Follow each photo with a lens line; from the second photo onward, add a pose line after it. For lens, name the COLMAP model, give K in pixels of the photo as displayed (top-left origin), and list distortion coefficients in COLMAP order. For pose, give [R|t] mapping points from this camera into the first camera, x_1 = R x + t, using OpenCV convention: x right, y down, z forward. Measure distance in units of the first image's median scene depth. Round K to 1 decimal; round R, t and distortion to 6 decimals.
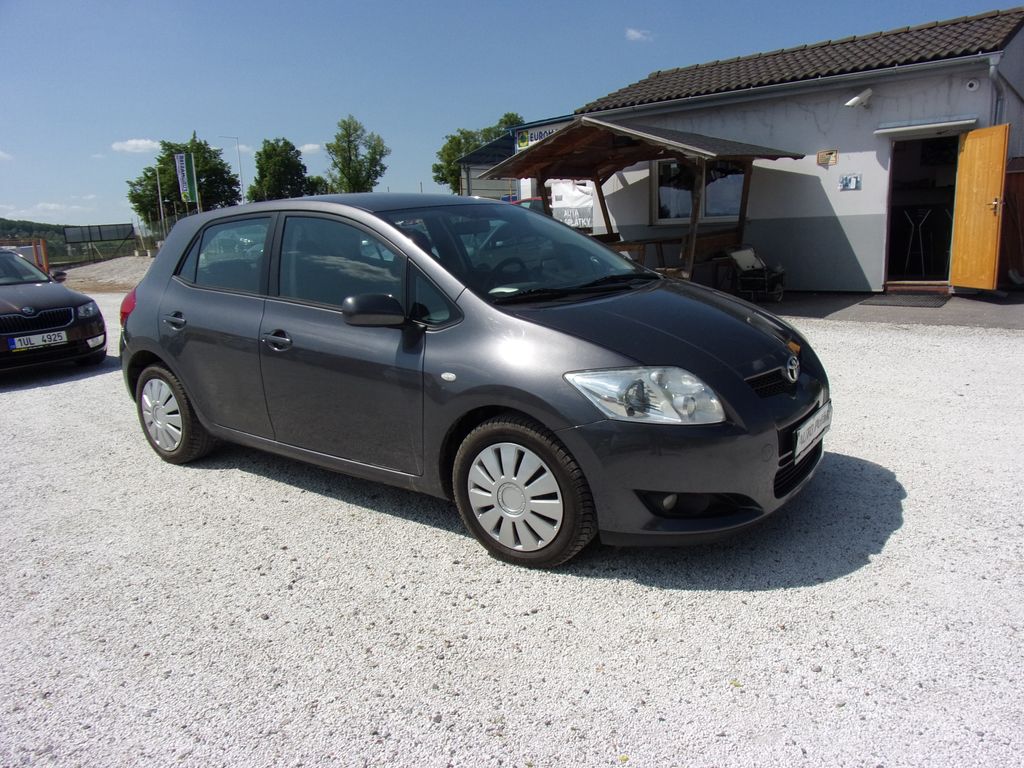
lens RADIAL K [[744.7, 0, 530.2], [0, 744.7, 379.5], [0, 0, 1]] dist [-0.047620, 0.033076]
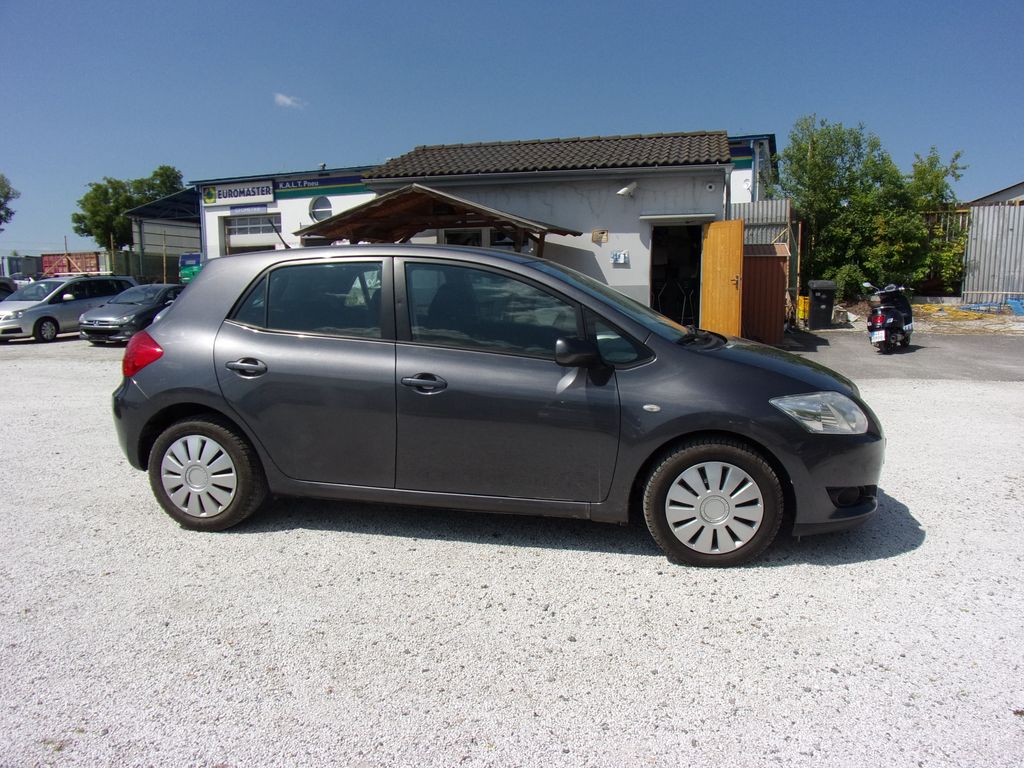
lens RADIAL K [[744.7, 0, 521.0], [0, 744.7, 379.1], [0, 0, 1]] dist [-0.047620, 0.033076]
pose [[0.906645, -0.013936, 0.421665, -0.219486], [0.050766, 0.995796, -0.076244, 0.008002], [-0.418829, 0.090533, 0.903541, 0.012212]]
